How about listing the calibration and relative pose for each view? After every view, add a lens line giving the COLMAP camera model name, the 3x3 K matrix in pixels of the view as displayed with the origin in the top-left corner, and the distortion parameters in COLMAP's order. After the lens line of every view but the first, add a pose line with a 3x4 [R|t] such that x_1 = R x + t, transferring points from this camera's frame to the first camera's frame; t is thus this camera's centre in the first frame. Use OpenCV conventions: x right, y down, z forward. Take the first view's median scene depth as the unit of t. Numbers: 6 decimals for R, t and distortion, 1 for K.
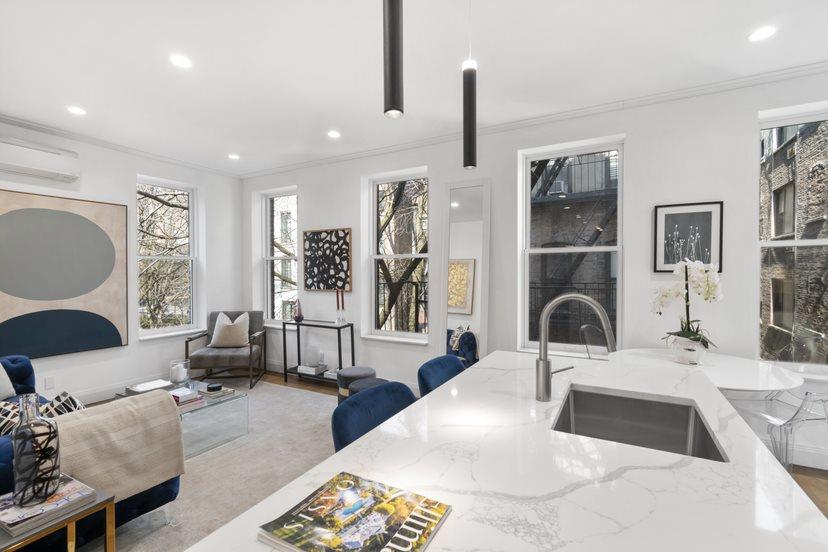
lens RADIAL K [[369.6, 0, 414.0], [0, 369.6, 276.0], [0, 0, 1]] dist [0.000043, 0.000044]
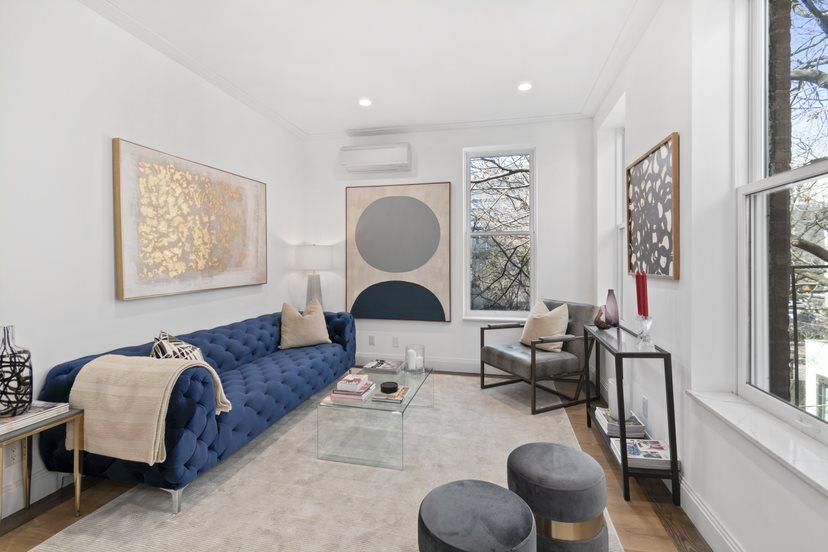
lens RADIAL K [[385.8, 0, 413.3], [0, 385.8, 260.9], [0, 0, 1]] dist [0.000646, 0.000170]
pose [[0.279304, -0.000460, -0.960203, 0.176115], [-0.010282, 0.999941, -0.003470, 0.024874], [0.960148, 0.010842, 0.279283, 0.568453]]
